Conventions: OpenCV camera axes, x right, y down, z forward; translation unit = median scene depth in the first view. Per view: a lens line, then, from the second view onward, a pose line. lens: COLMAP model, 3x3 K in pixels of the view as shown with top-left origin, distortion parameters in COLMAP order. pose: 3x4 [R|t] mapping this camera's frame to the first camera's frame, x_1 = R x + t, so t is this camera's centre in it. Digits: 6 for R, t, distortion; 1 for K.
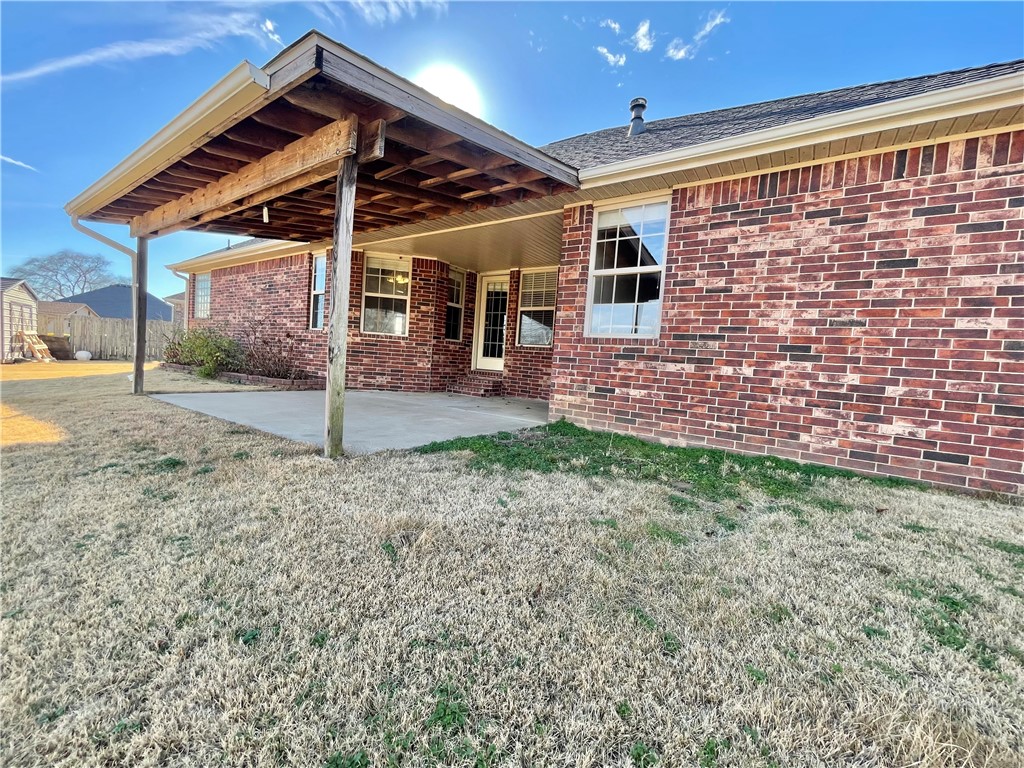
lens RADIAL K [[416.7, 0, 505.8], [0, 416.7, 384.7], [0, 0, 1]] dist [0.000245, 0.000242]
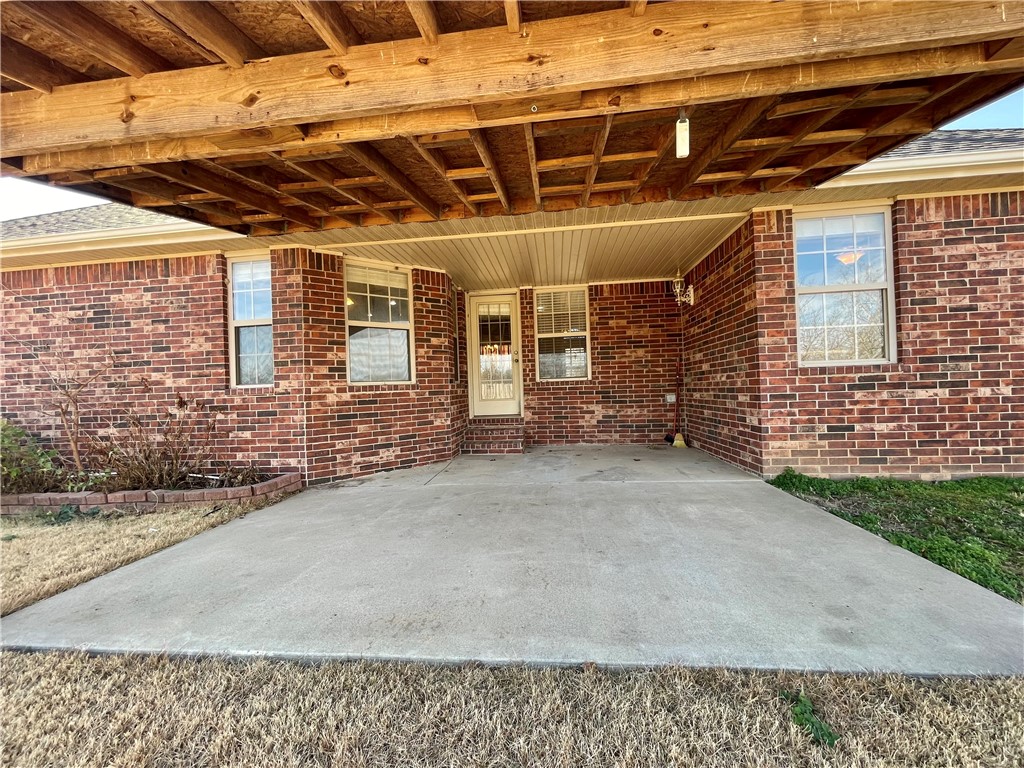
lens RADIAL K [[416.7, 0, 510.5], [0, 416.7, 385.2], [0, 0, 1]] dist [0.000245, 0.000242]
pose [[0.870175, -0.099567, 0.482578, -0.738841], [0.124015, 0.992100, -0.018927, -0.140332], [-0.476881, 0.076317, 0.875648, 0.577590]]
